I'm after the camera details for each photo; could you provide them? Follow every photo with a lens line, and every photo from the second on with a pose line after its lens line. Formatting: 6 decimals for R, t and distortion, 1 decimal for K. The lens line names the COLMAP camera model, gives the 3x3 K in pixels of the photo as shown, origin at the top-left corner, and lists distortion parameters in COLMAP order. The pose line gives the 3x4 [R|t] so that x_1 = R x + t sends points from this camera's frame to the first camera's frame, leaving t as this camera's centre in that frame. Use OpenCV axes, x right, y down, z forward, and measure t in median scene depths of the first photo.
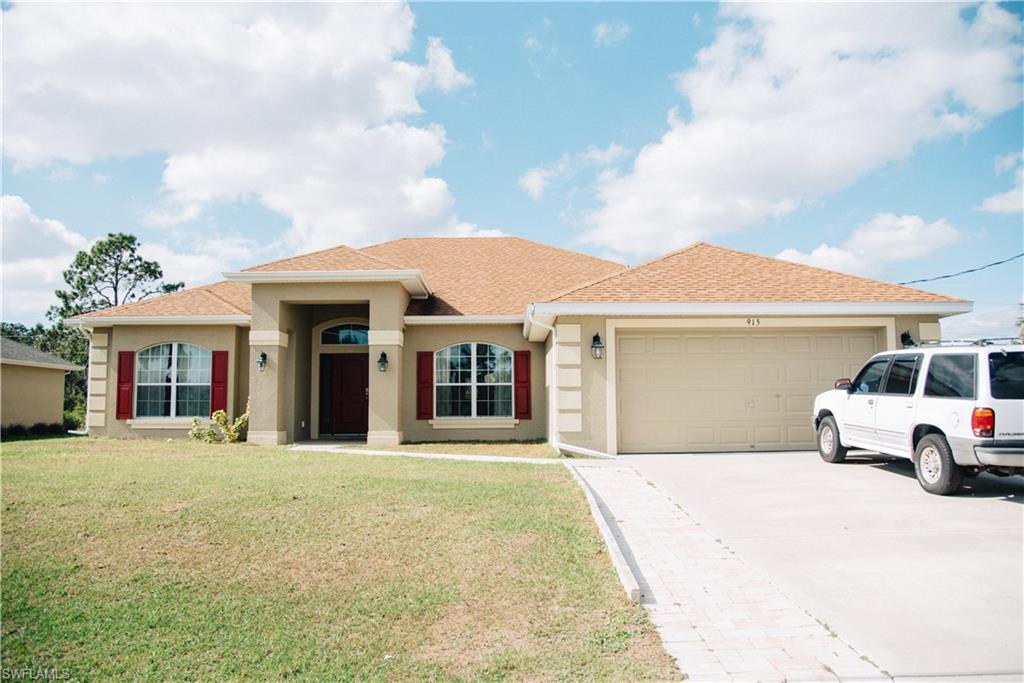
lens RADIAL K [[717.4, 0, 514.4], [0, 717.4, 337.3], [0, 0, 1]] dist [-0.065712, 0.007810]
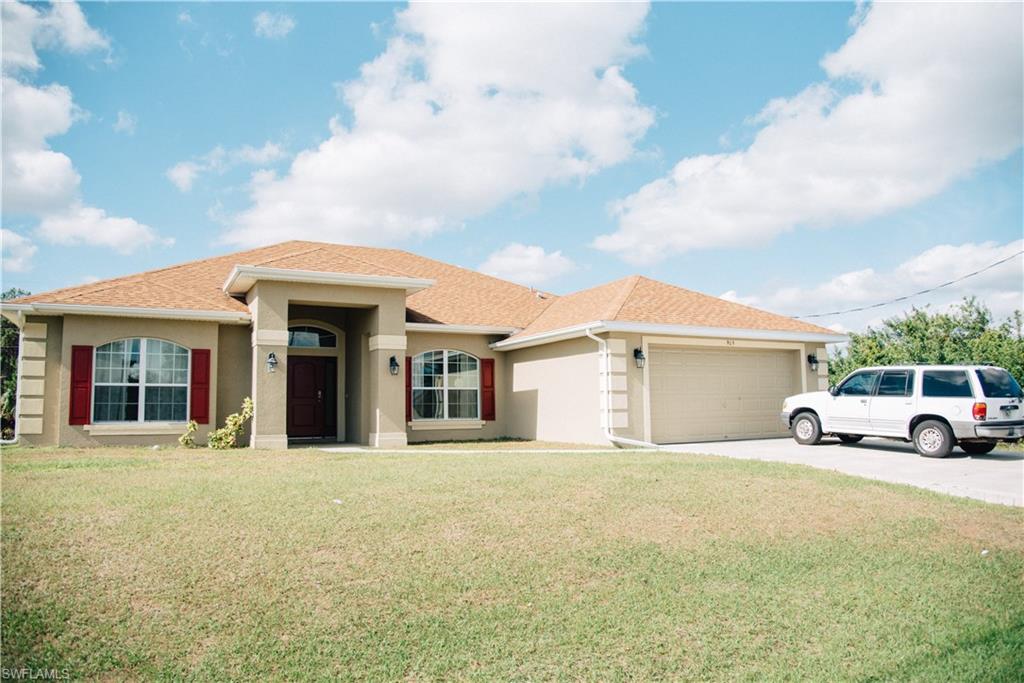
lens RADIAL K [[717.4, 0, 503.6], [0, 717.4, 348.4], [0, 0, 1]] dist [-0.065712, 0.007810]
pose [[0.895694, 0.034989, 0.443293, -0.489081], [-0.036351, 0.999324, -0.005428, 0.009161], [-0.443183, -0.011253, 0.896360, 0.001077]]
